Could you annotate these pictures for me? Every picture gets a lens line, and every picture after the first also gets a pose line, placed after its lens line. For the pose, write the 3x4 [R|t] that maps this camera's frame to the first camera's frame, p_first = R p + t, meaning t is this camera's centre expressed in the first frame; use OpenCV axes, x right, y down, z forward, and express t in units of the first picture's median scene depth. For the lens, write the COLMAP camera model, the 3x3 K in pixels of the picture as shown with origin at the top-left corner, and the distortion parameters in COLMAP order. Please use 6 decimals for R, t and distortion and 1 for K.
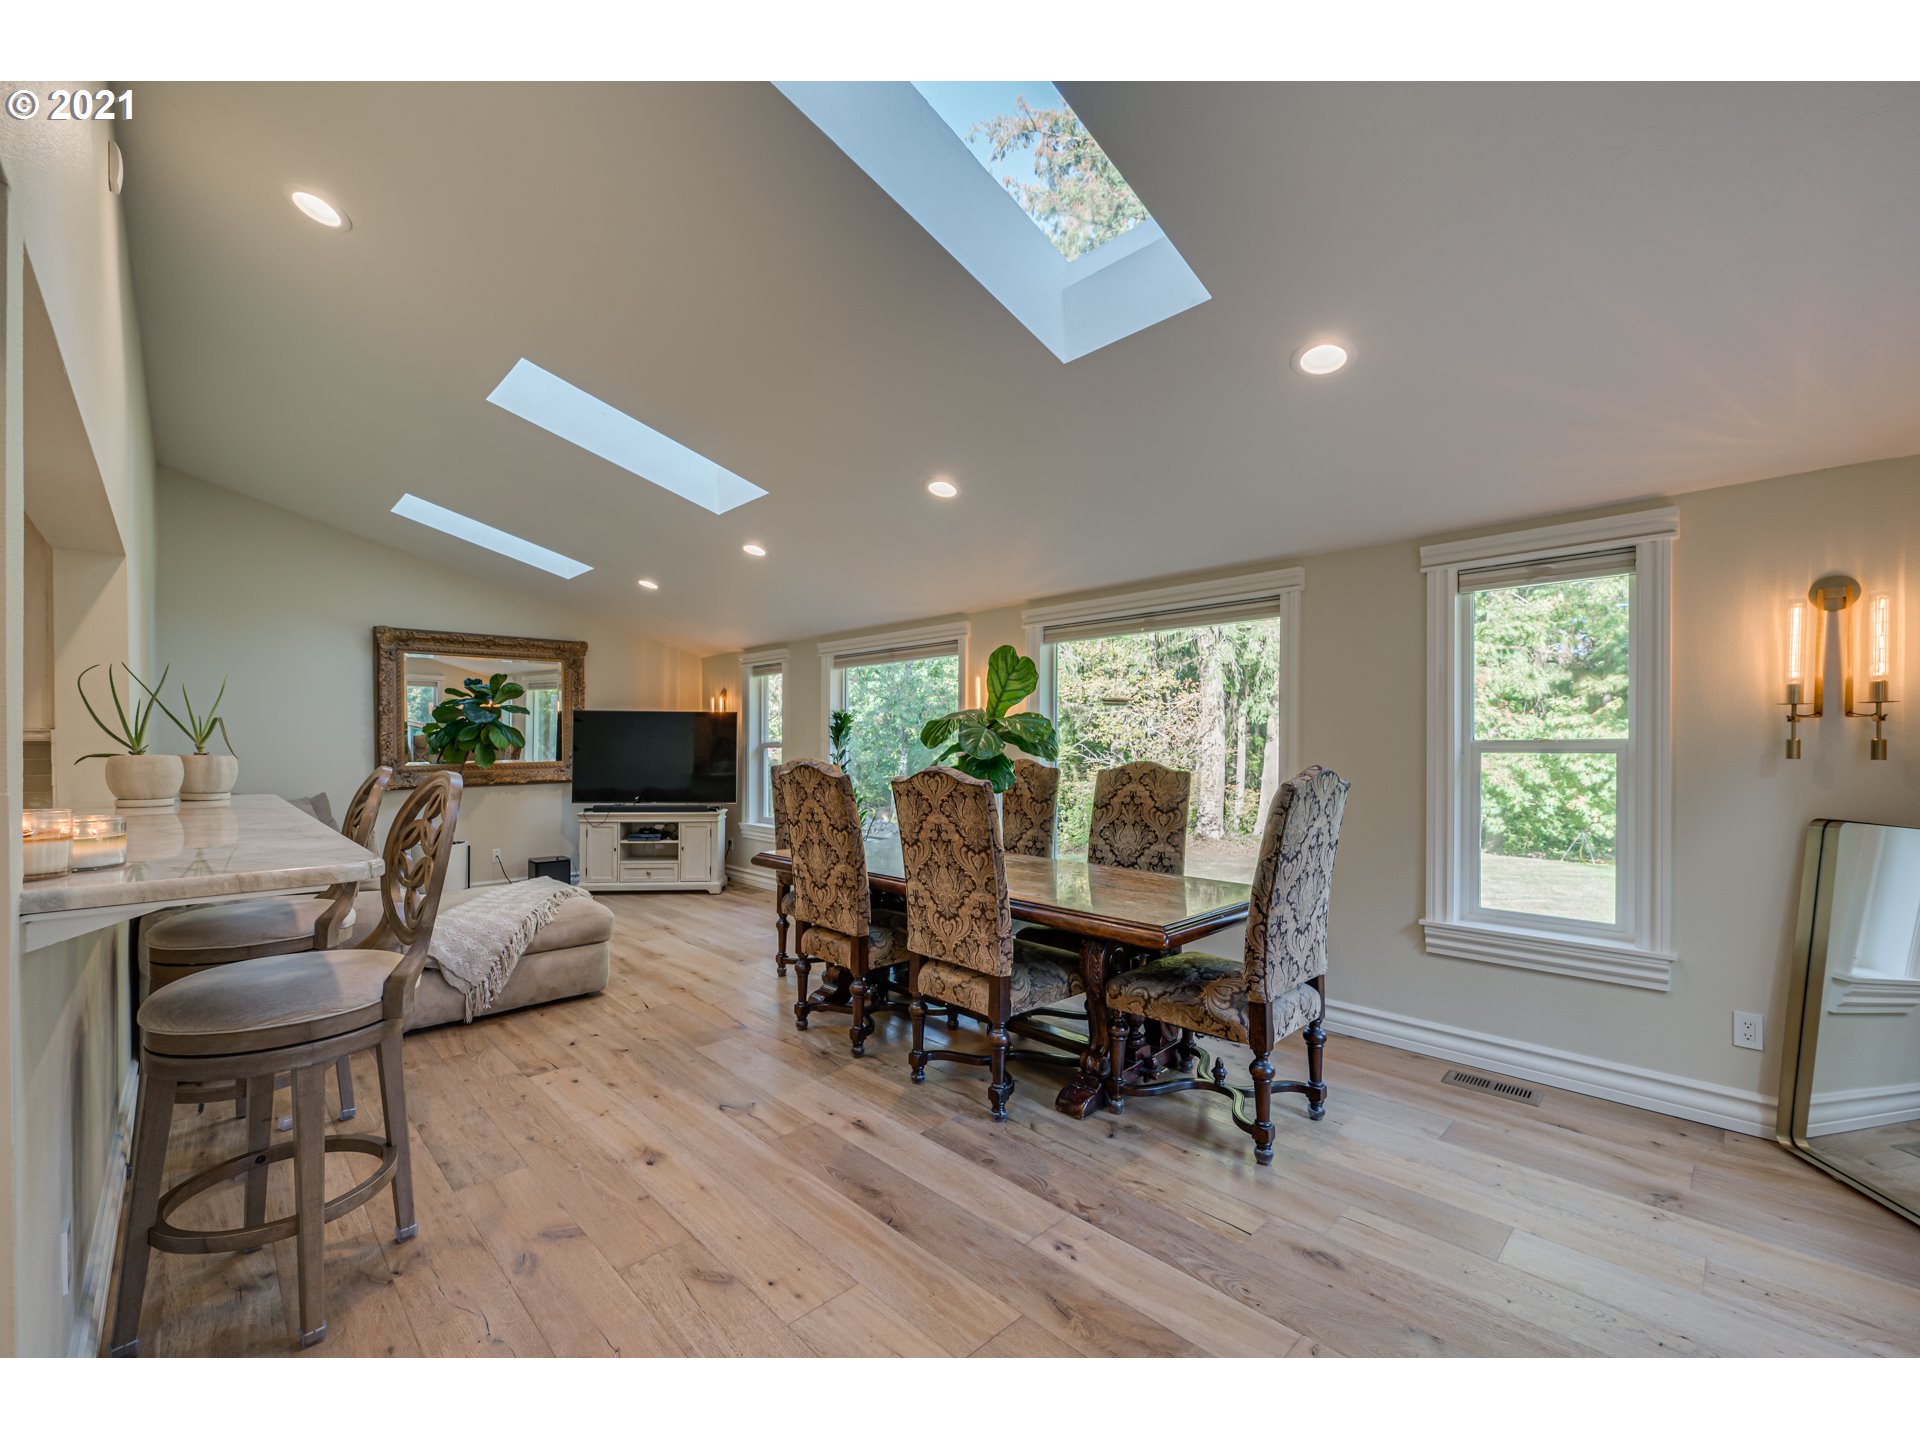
lens RADIAL K [[779.8, 0, 933.2], [0, 779.8, 746.6], [0, 0, 1]] dist [-0.001895, -0.000089]
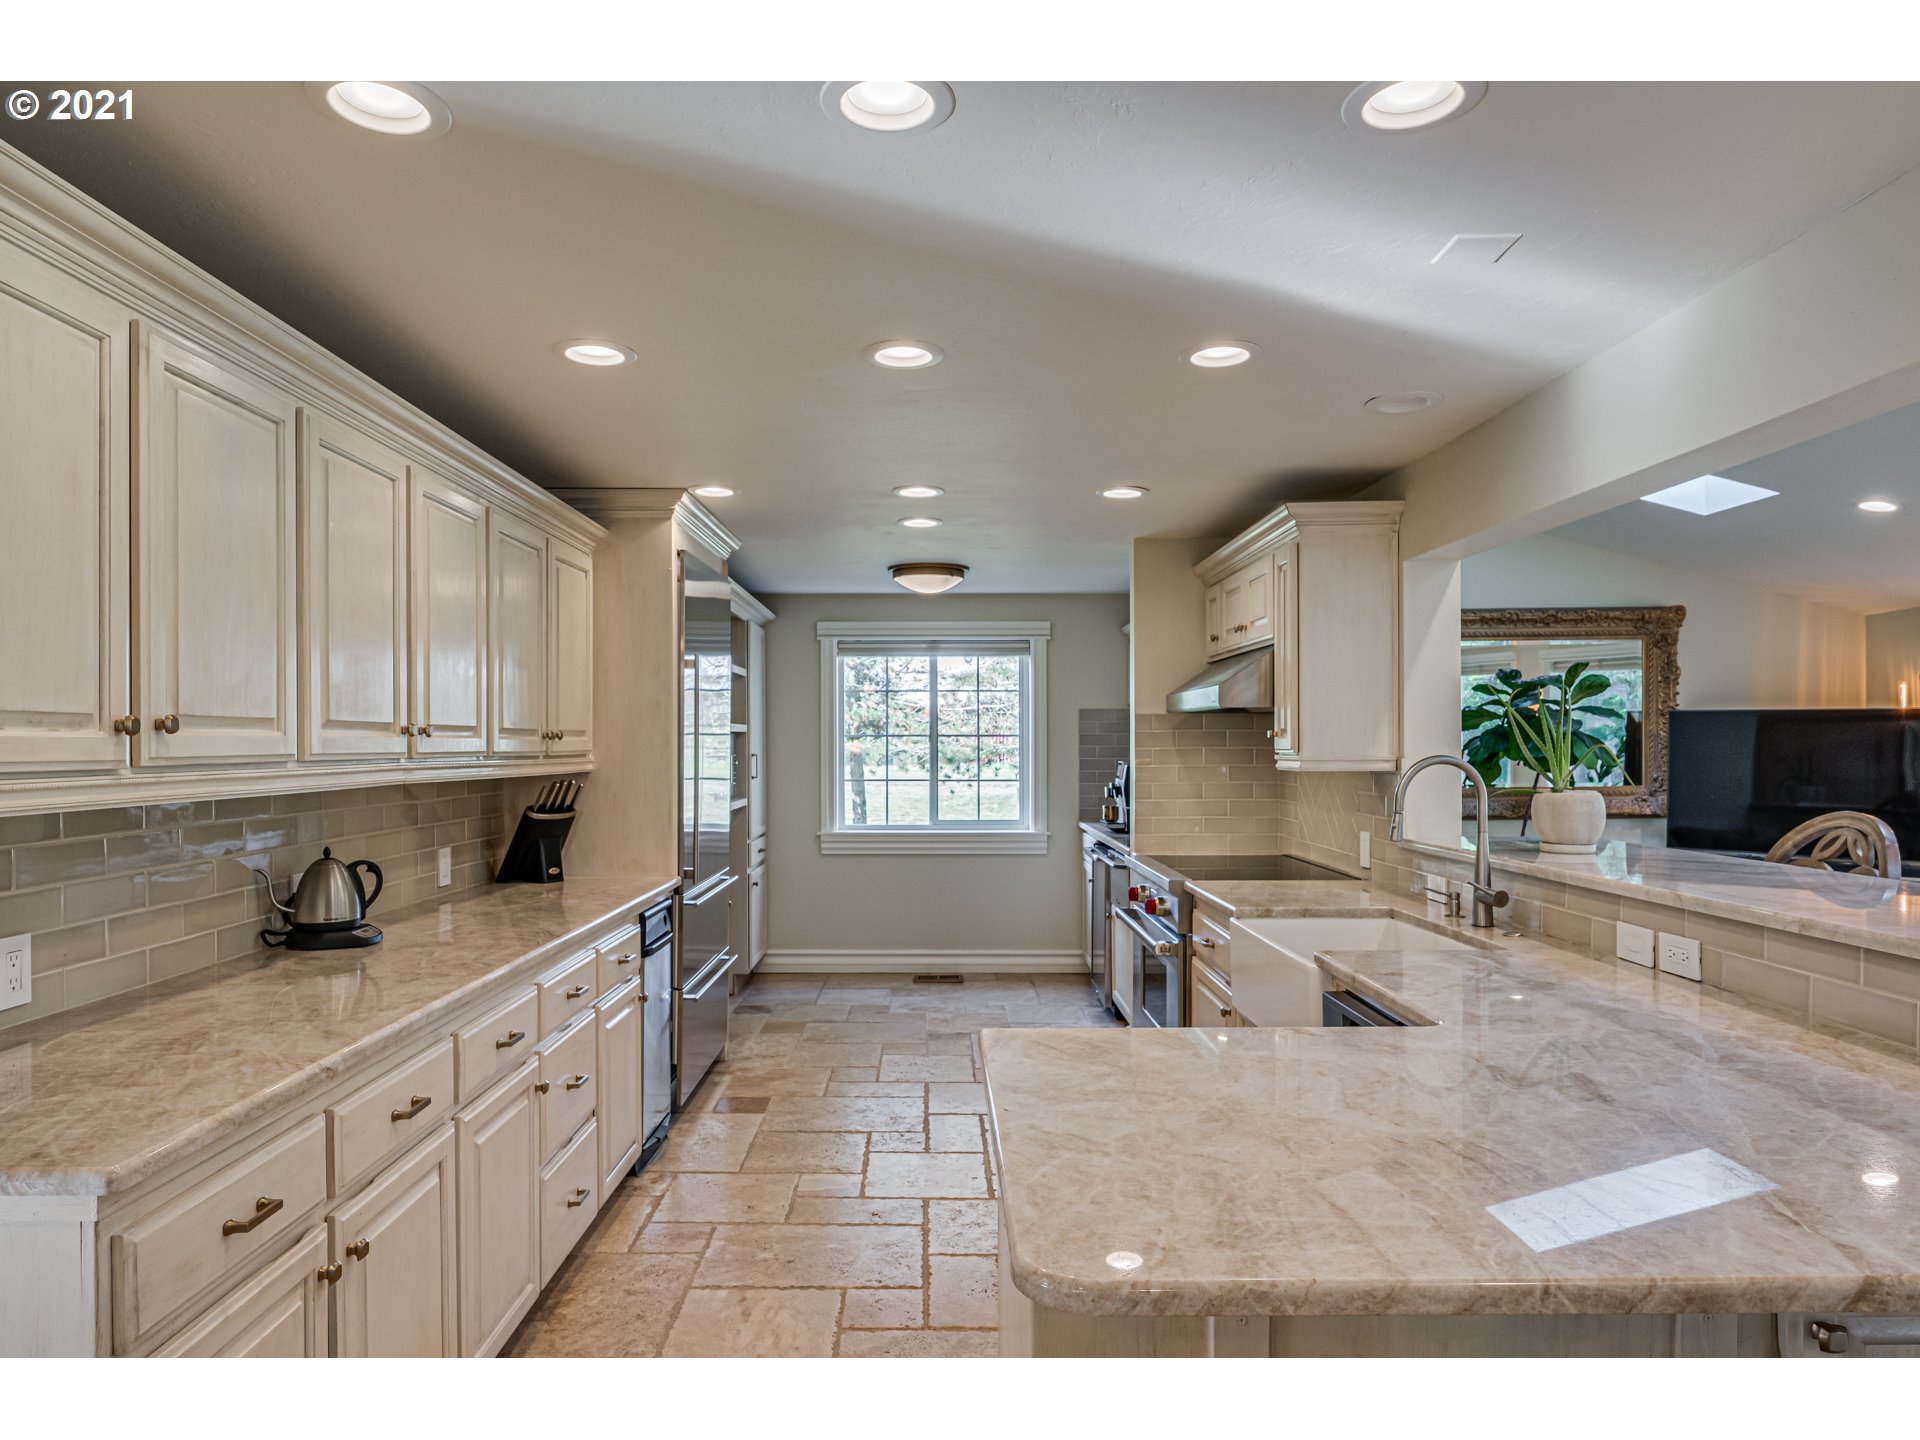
lens RADIAL K [[1156.6, 0, 930.5], [0, 1156.6, 745.0], [0, 0, 1]] dist [-0.005446, -0.001272]
pose [[0.728045, -0.001317, -0.685528, -0.477269], [0.000119, 0.999998, -0.001795, -0.029337], [0.685530, 0.001225, 0.728044, -0.297145]]
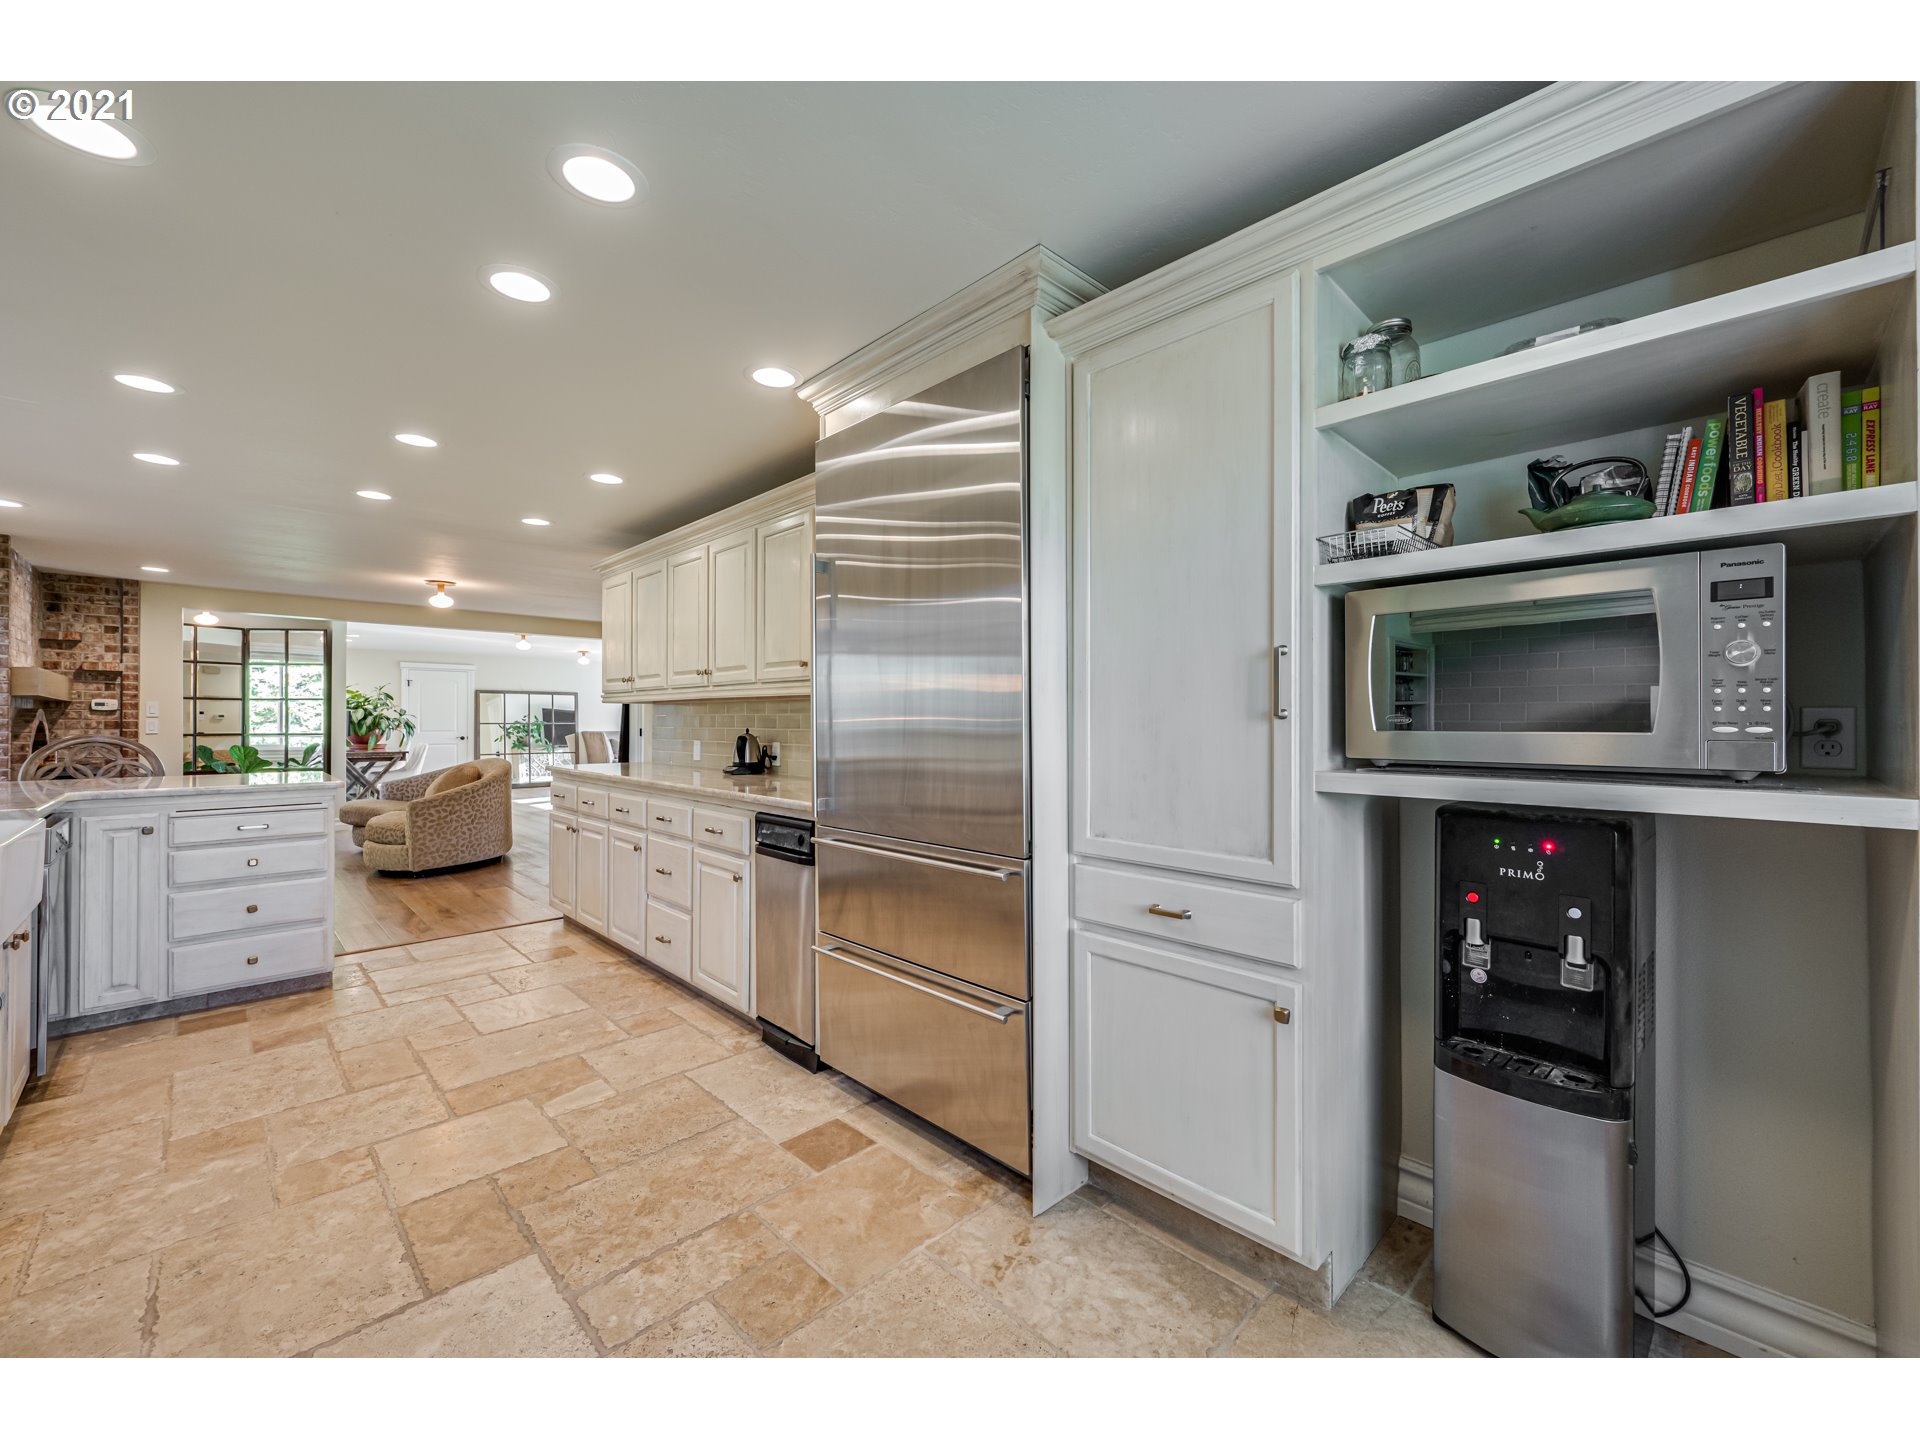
lens RADIAL K [[779.8, 0, 967.8], [0, 779.8, 715.6], [0, 0, 1]] dist [-0.001895, -0.000089]
pose [[-0.999752, -0.001705, -0.022226, -1.622490], [-0.001654, 0.999996, -0.002343, 0.025400], [0.022230, -0.002306, -0.999750, 1.145241]]
